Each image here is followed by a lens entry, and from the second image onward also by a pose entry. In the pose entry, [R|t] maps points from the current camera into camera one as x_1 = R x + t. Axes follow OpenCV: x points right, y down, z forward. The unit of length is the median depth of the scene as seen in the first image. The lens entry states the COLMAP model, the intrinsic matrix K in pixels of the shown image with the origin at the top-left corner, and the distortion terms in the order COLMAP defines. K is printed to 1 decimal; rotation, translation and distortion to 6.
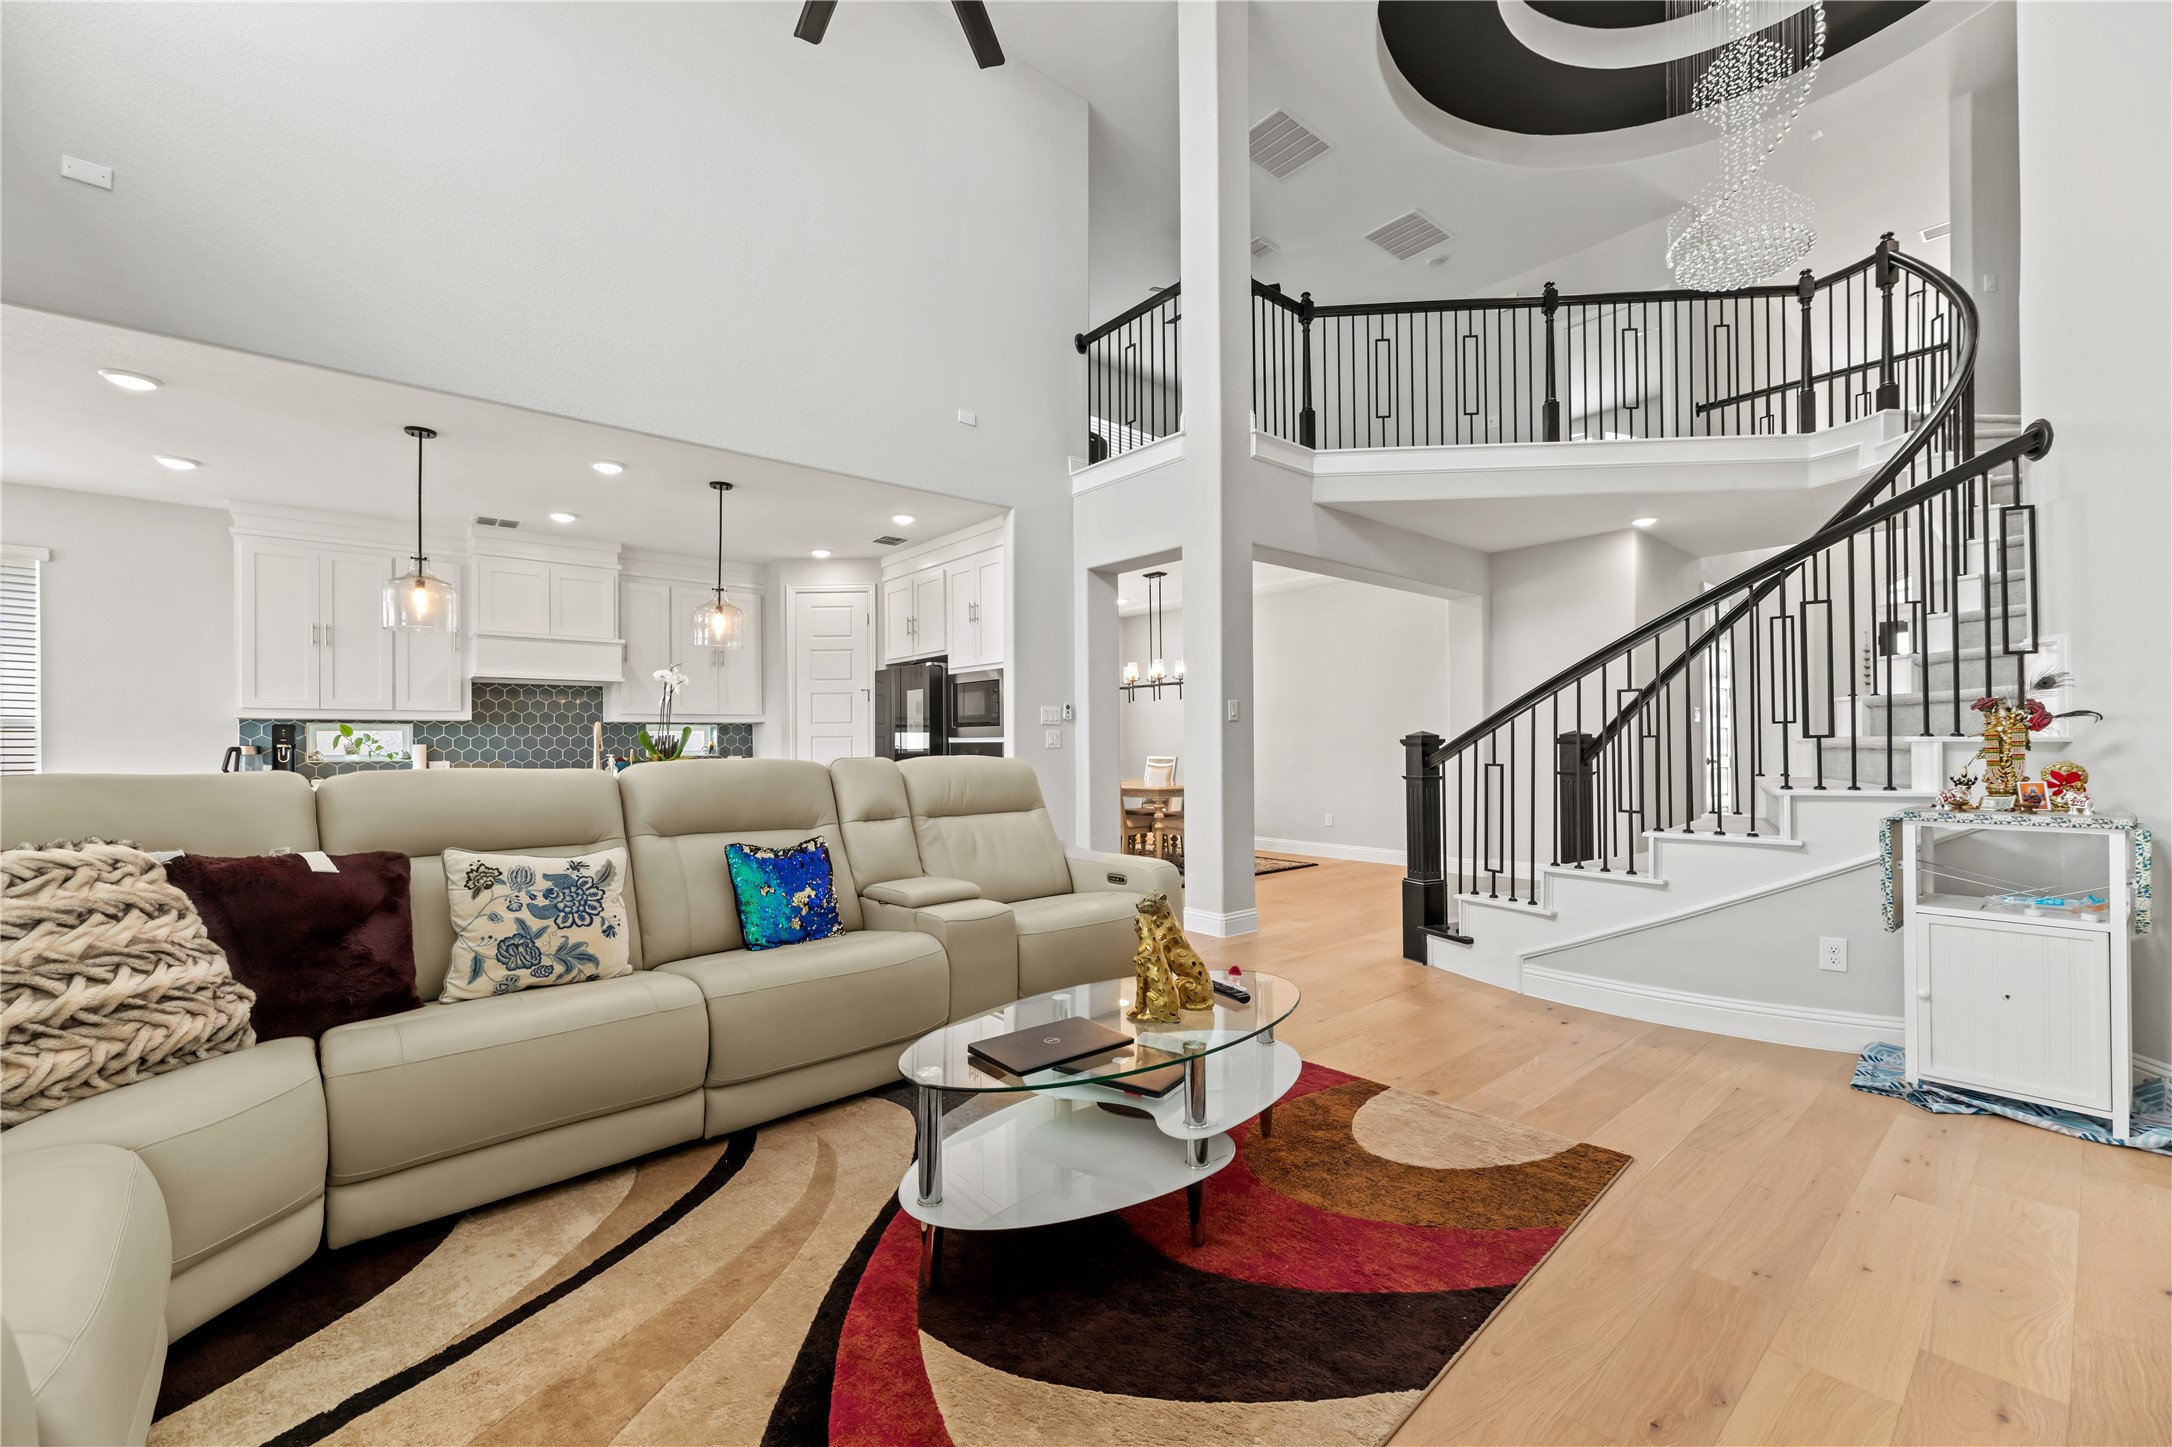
lens RADIAL K [[879.0, 0, 1075.4], [0, 879.0, 737.1], [0, 0, 1]] dist [0.000834, 0.000483]
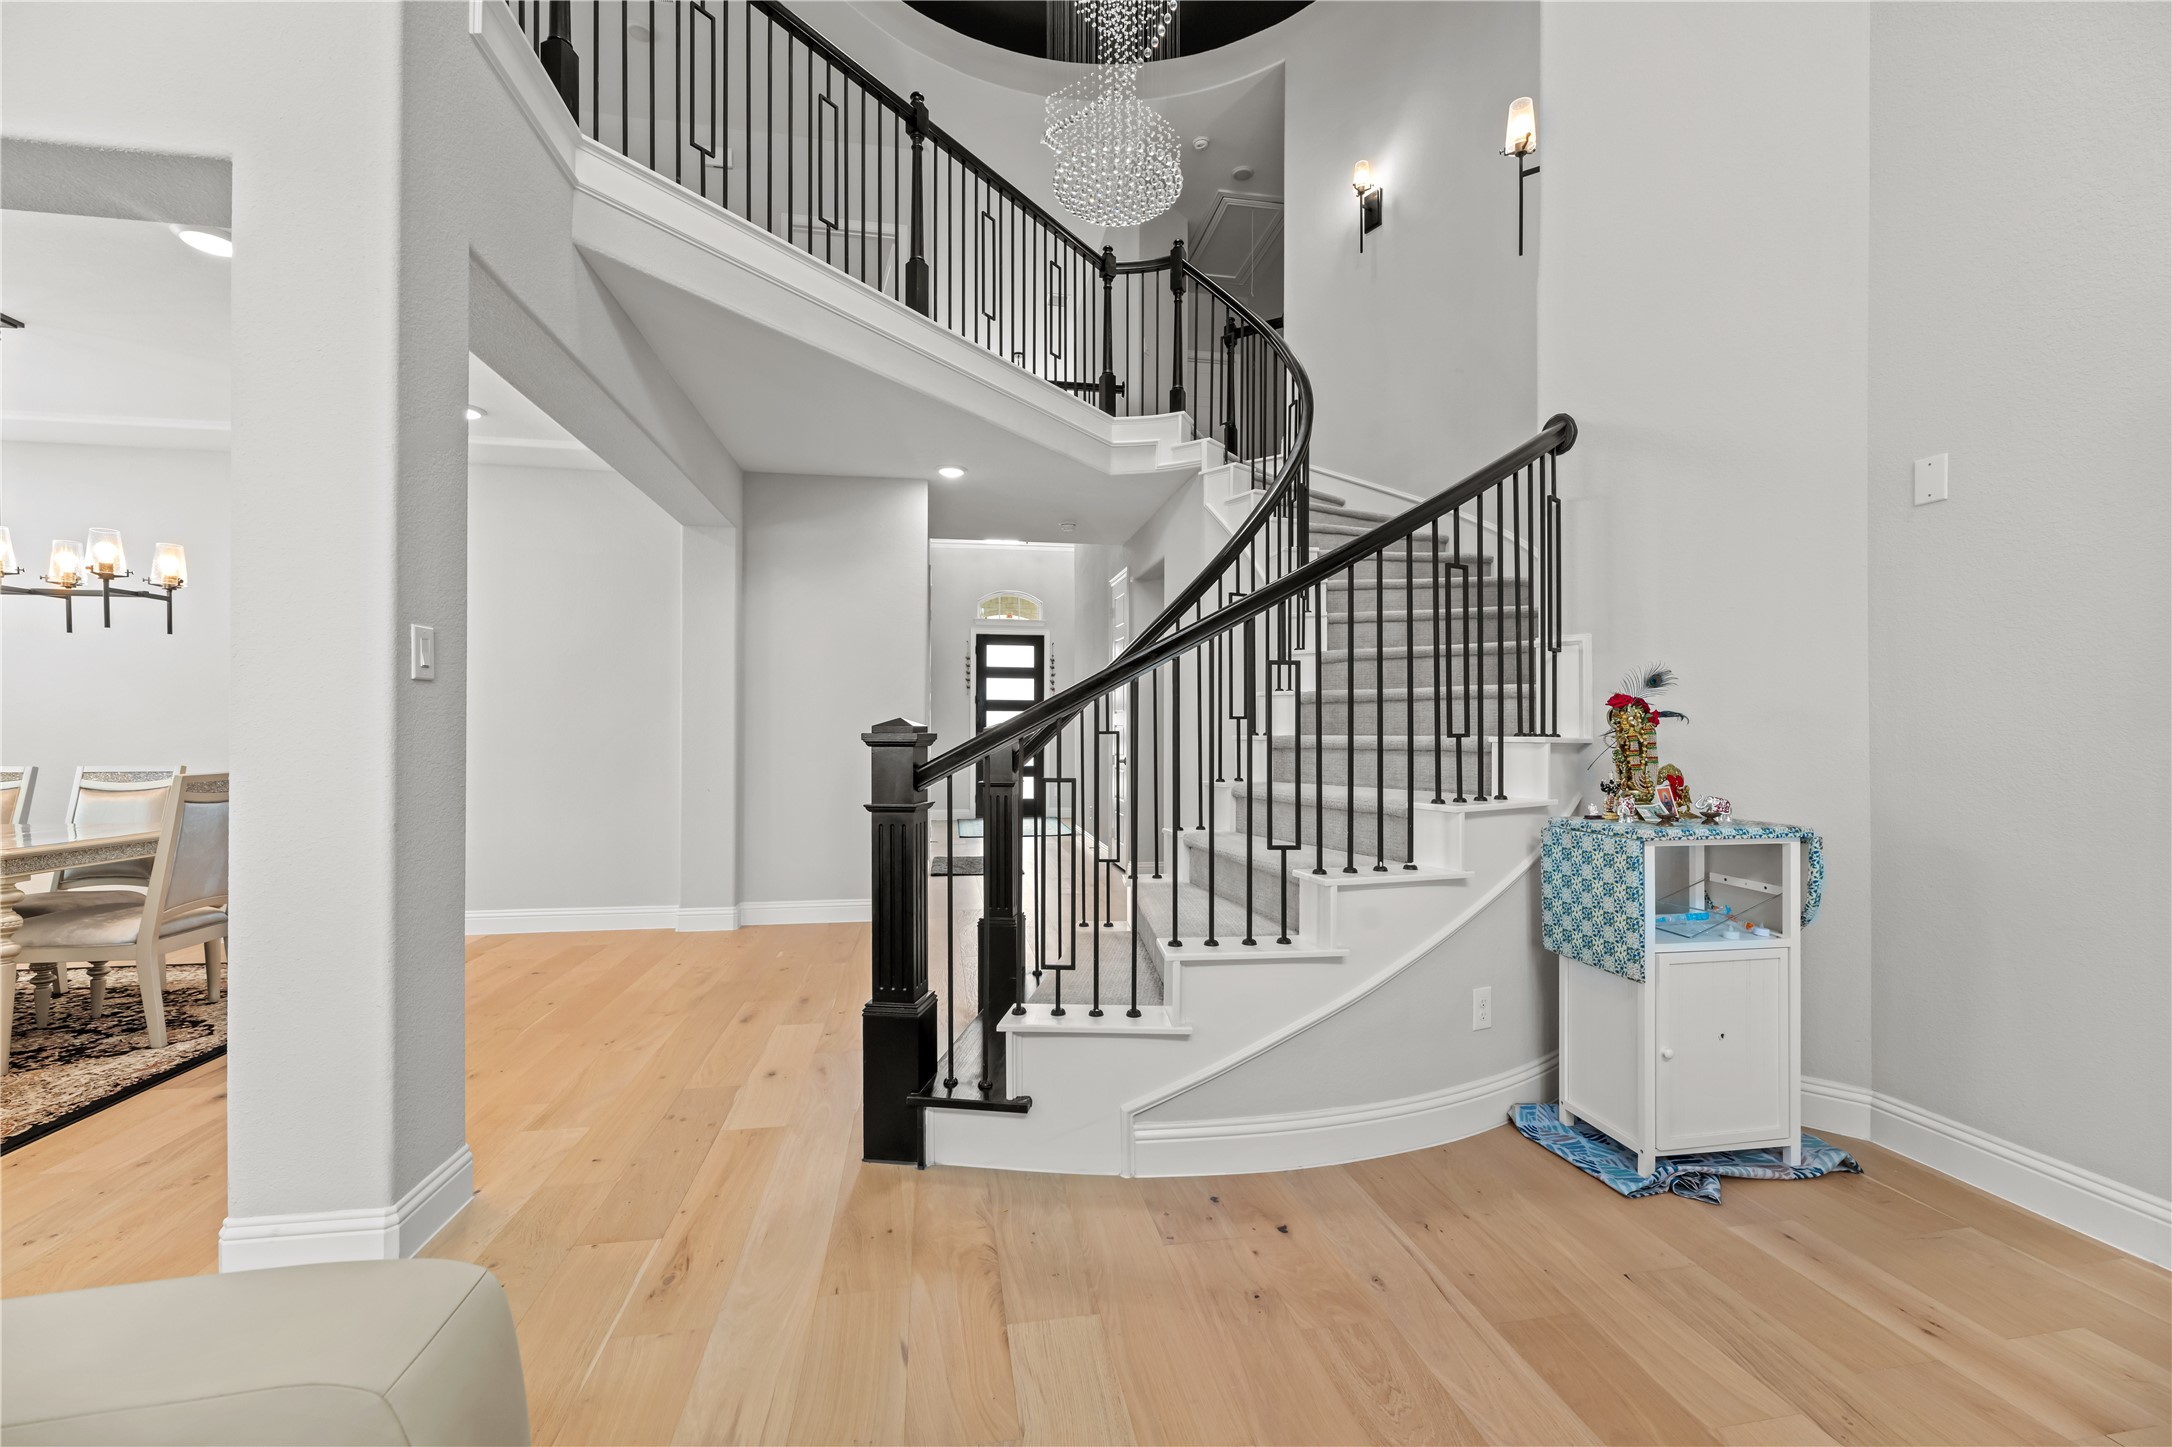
lens RADIAL K [[879.0, 0, 1101.6], [0, 879.0, 733.2], [0, 0, 1]] dist [0.000834, 0.000483]
pose [[0.492405, 0.007463, 0.870334, -0.004824], [-0.010827, 0.999938, -0.002448, 0.001599], [-0.870299, -0.008218, 0.492456, 0.553201]]
